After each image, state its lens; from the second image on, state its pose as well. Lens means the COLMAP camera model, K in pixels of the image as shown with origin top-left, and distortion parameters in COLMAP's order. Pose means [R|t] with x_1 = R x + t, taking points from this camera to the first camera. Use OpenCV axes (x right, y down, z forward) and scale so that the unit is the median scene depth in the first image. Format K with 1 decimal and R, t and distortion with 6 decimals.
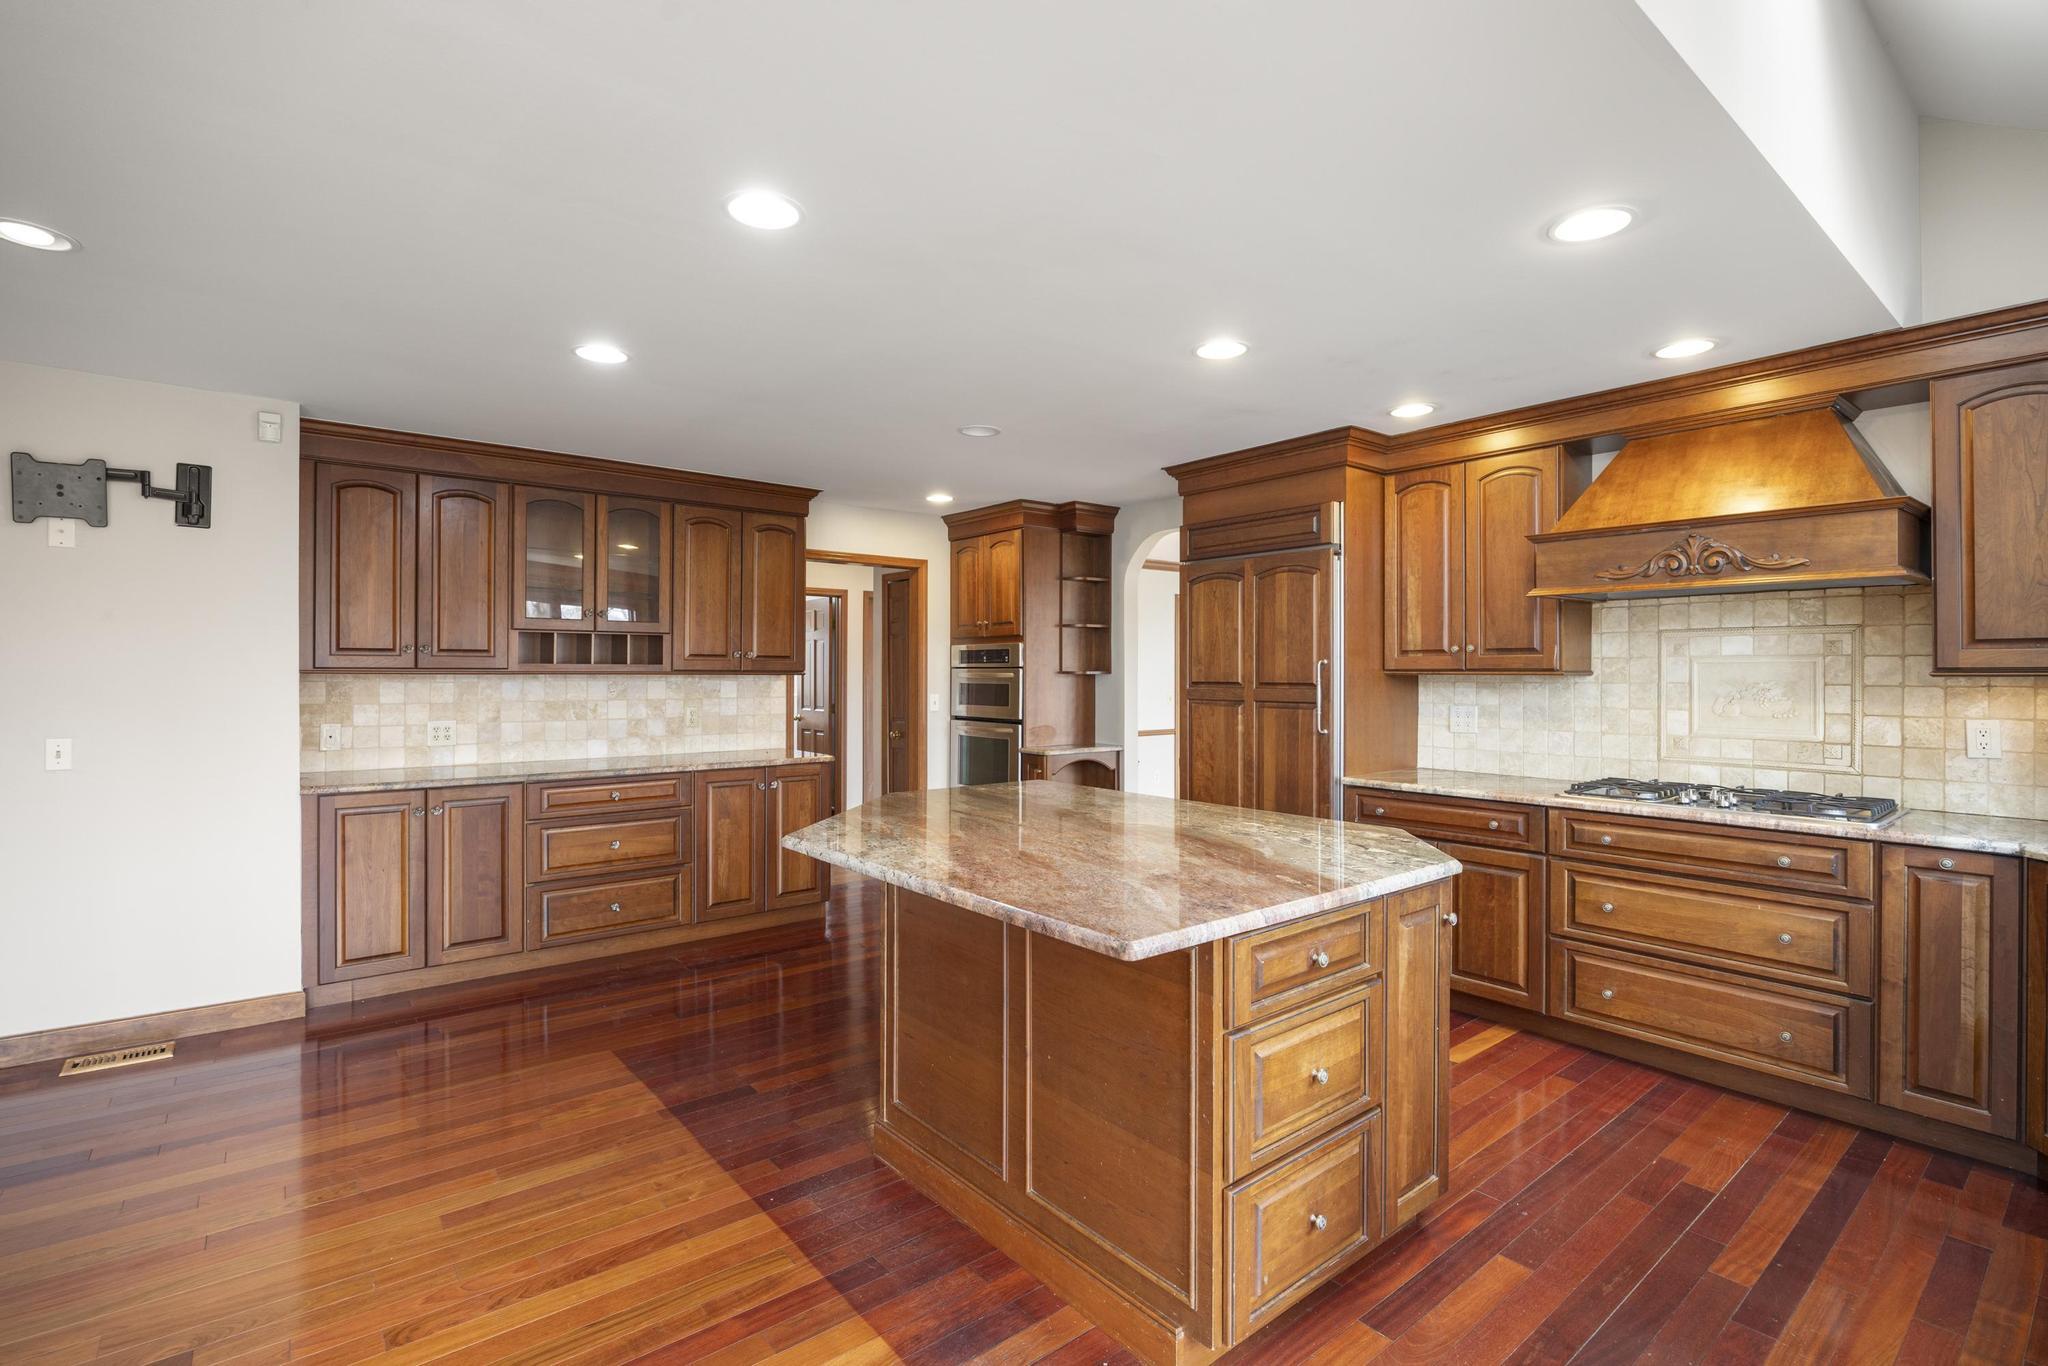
lens RADIAL K [[945.3, 0, 1027.9], [0, 945.3, 670.7], [0, 0, 1]] dist [-0.020687, 0.002805]
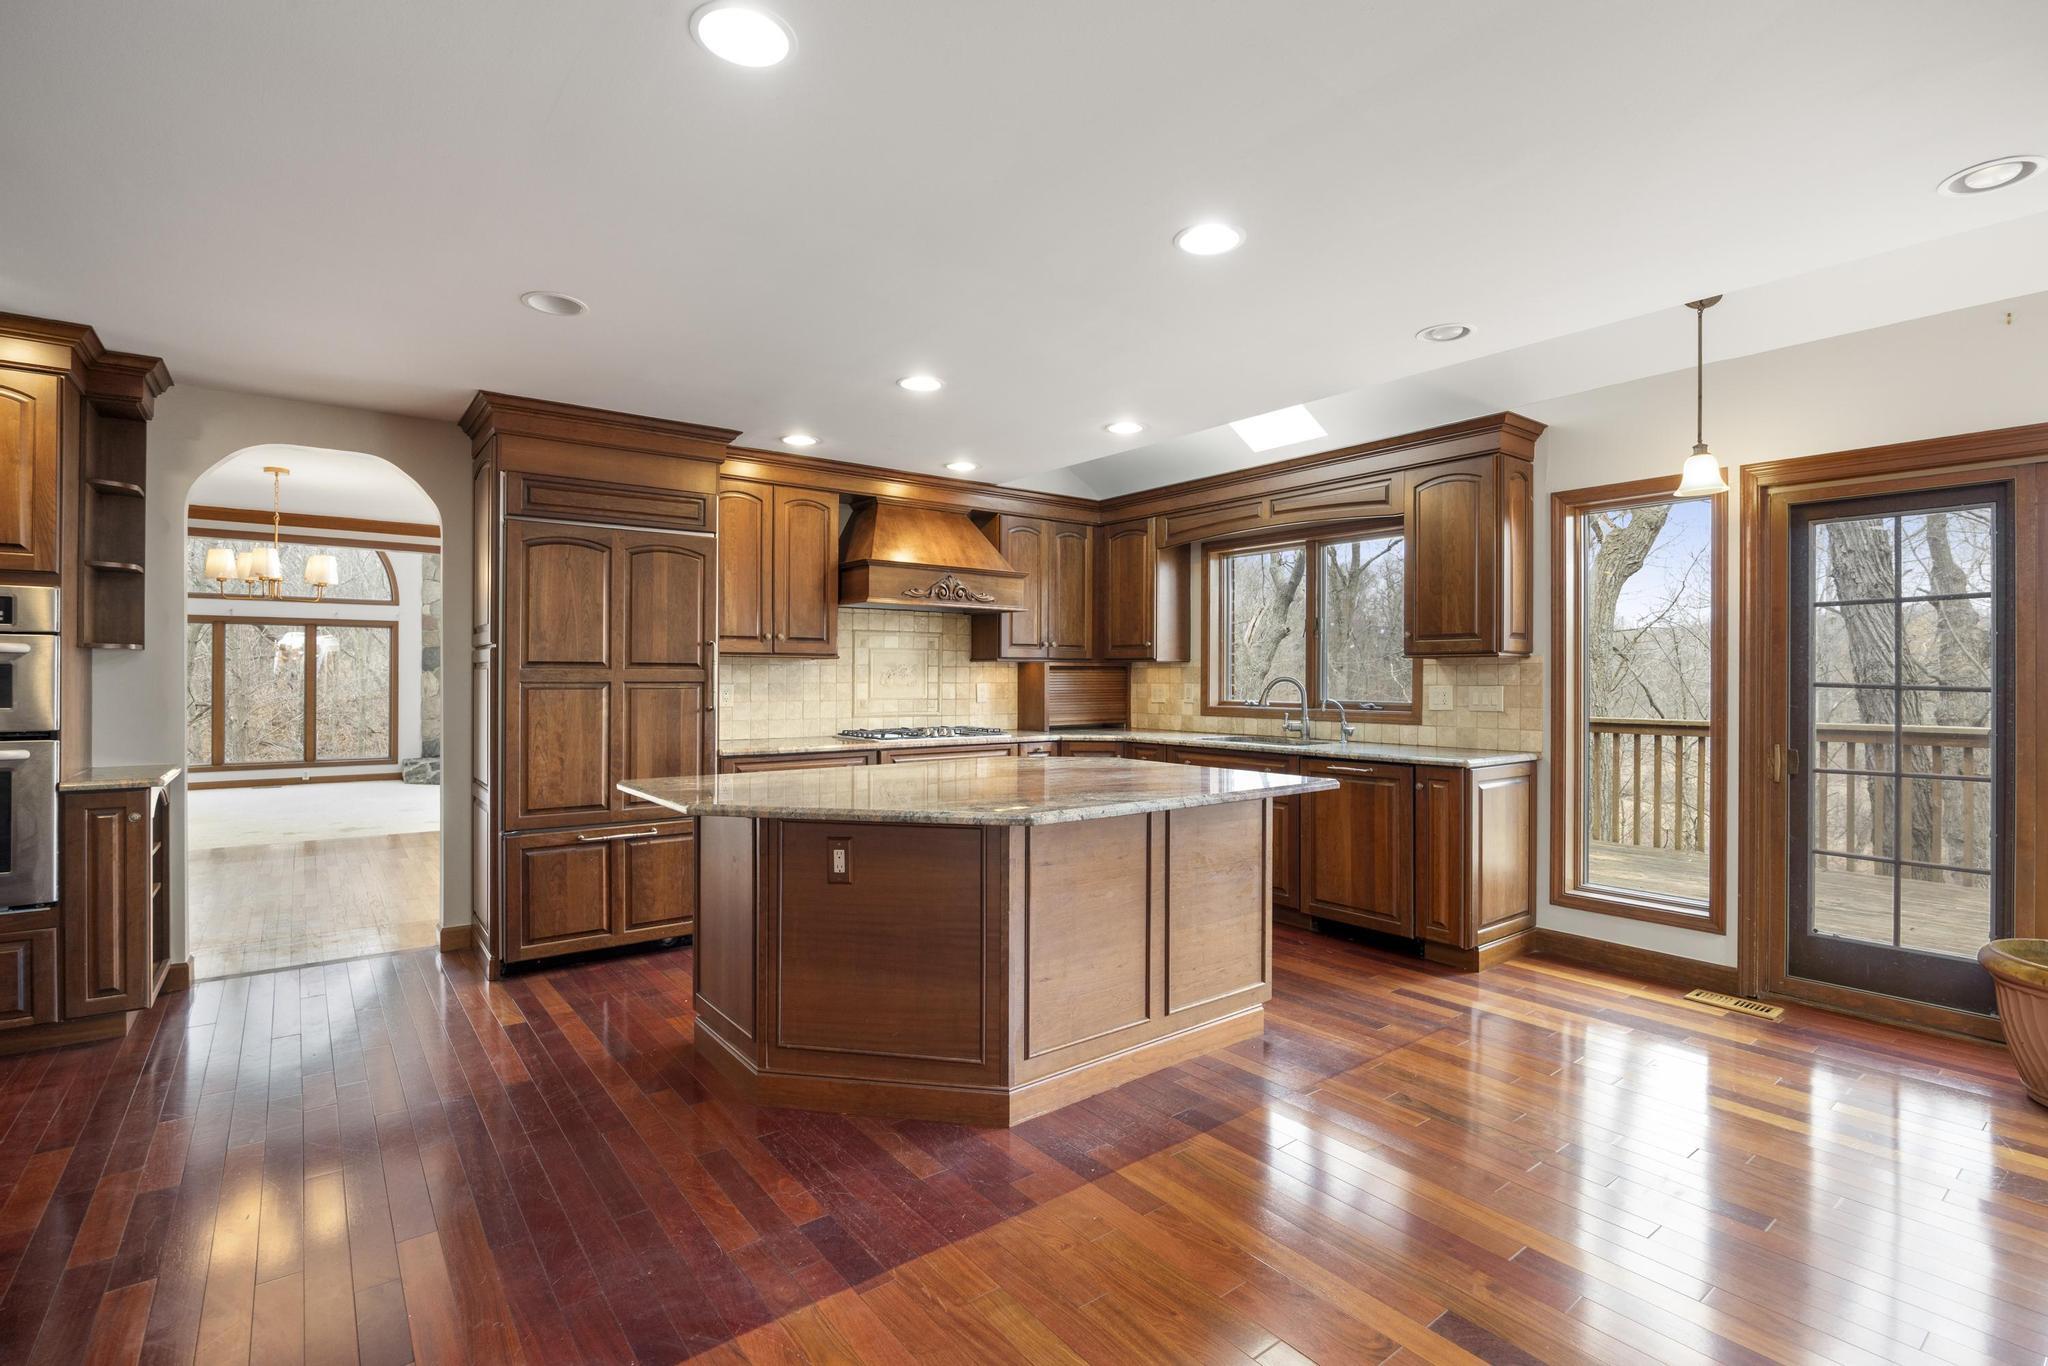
lens RADIAL K [[945.3, 0, 1030.1], [0, 945.3, 681.9], [0, 0, 1]] dist [-0.020687, 0.002805]
pose [[0.027097, -0.008693, 0.999595, -0.848182], [-0.006709, 0.999938, 0.008878, 0.025414], [-0.999610, -0.006947, 0.027037, 0.698160]]
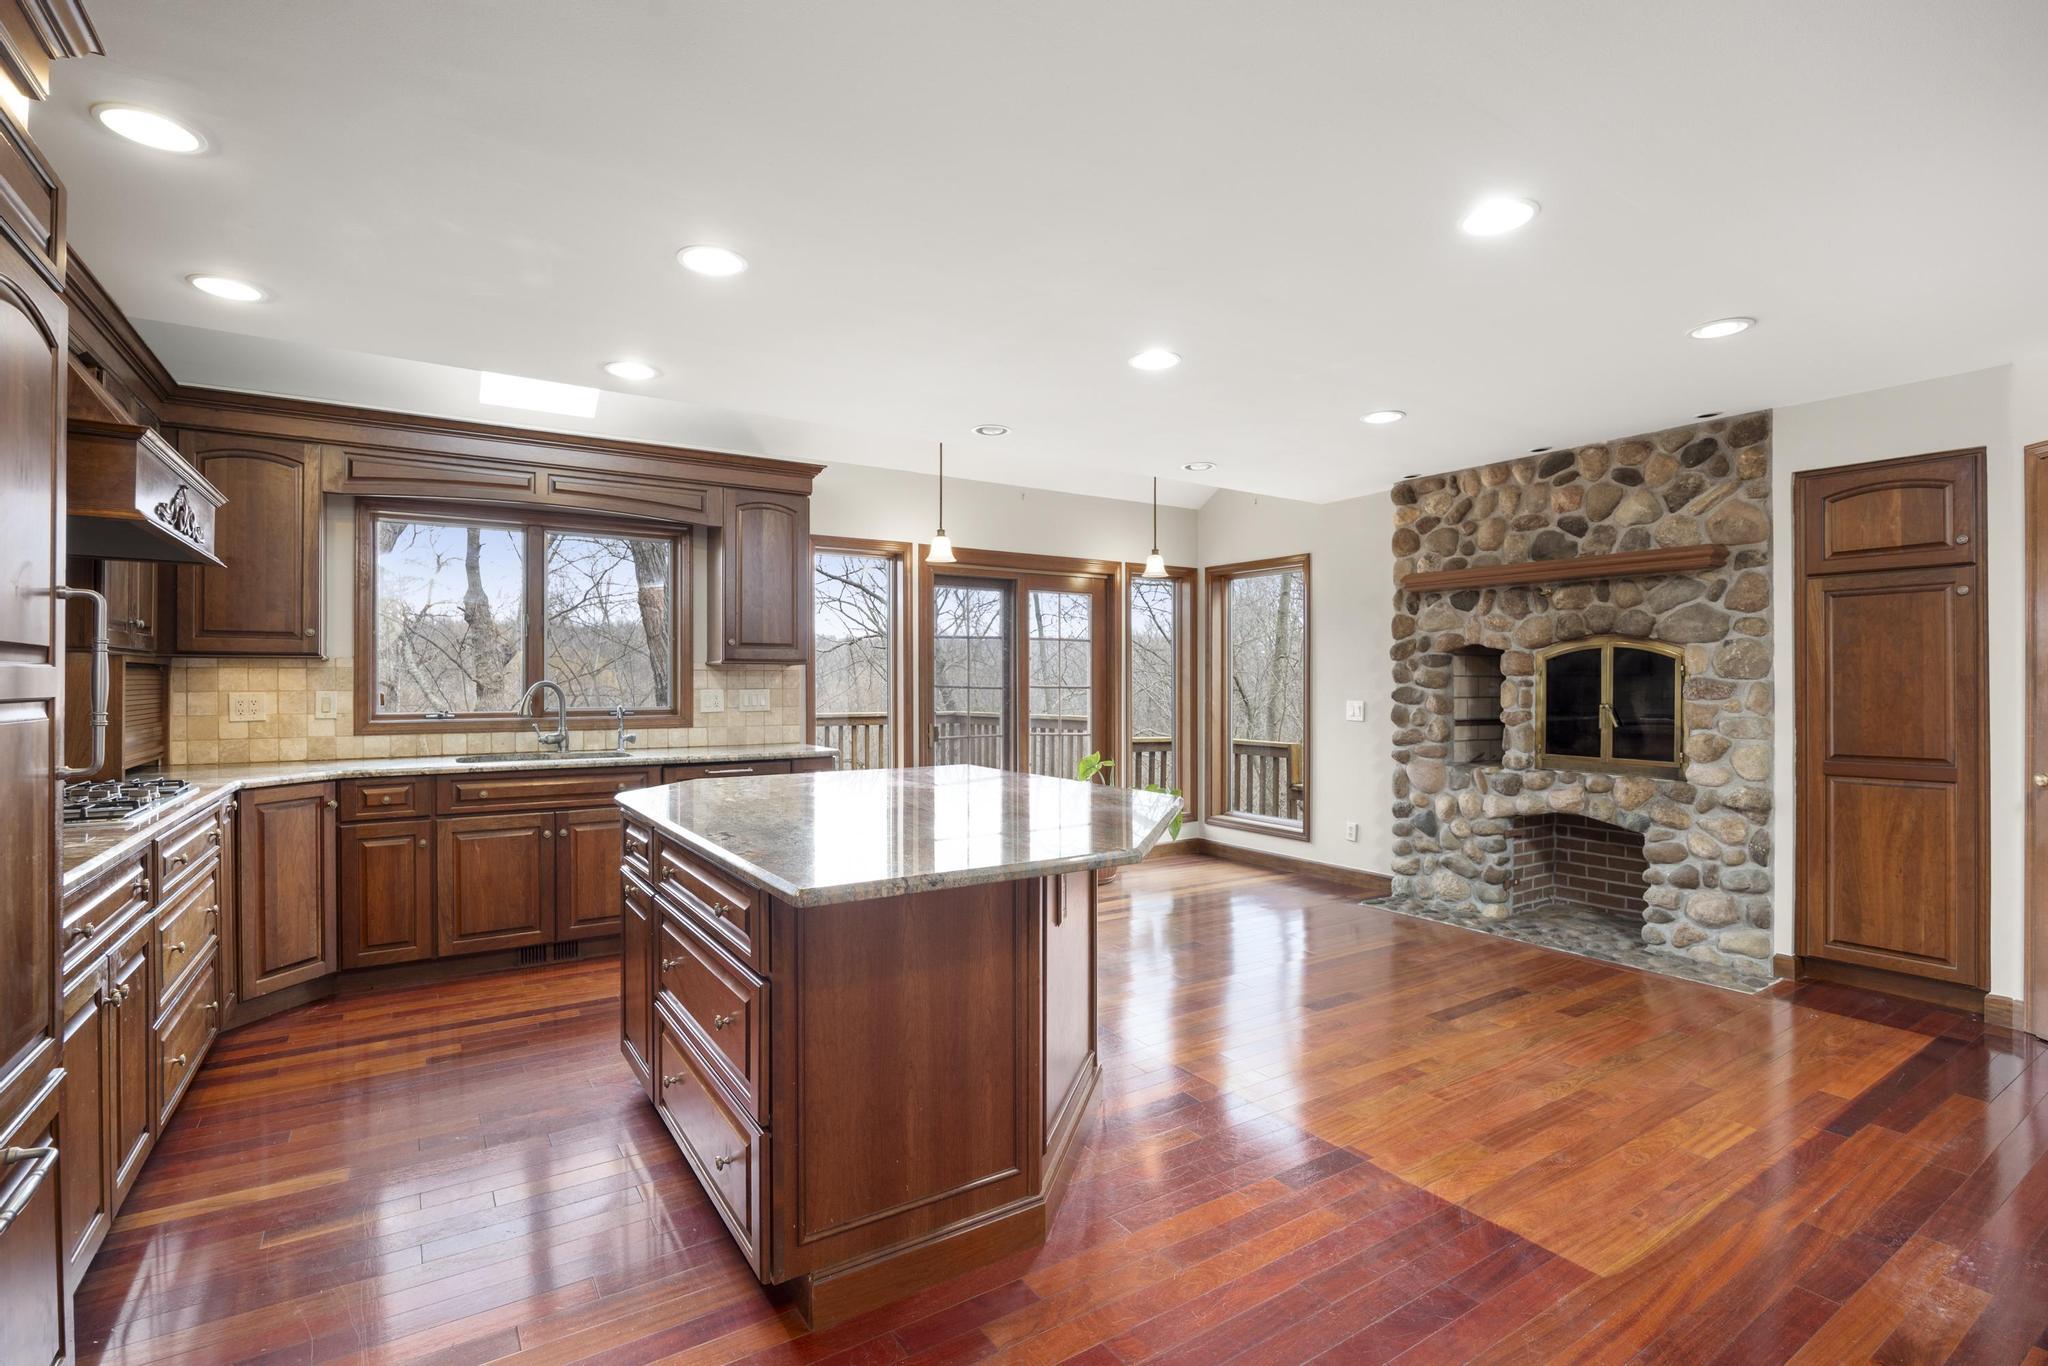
lens RADIAL K [[945.3, 0, 1021.9], [0, 945.3, 683.8], [0, 0, 1]] dist [-0.020687, 0.002805]
pose [[-0.993131, -0.003219, 0.116959, -0.139766], [-0.003706, 0.999985, -0.003949, 0.034126], [-0.116945, -0.004355, -0.993129, 1.529254]]
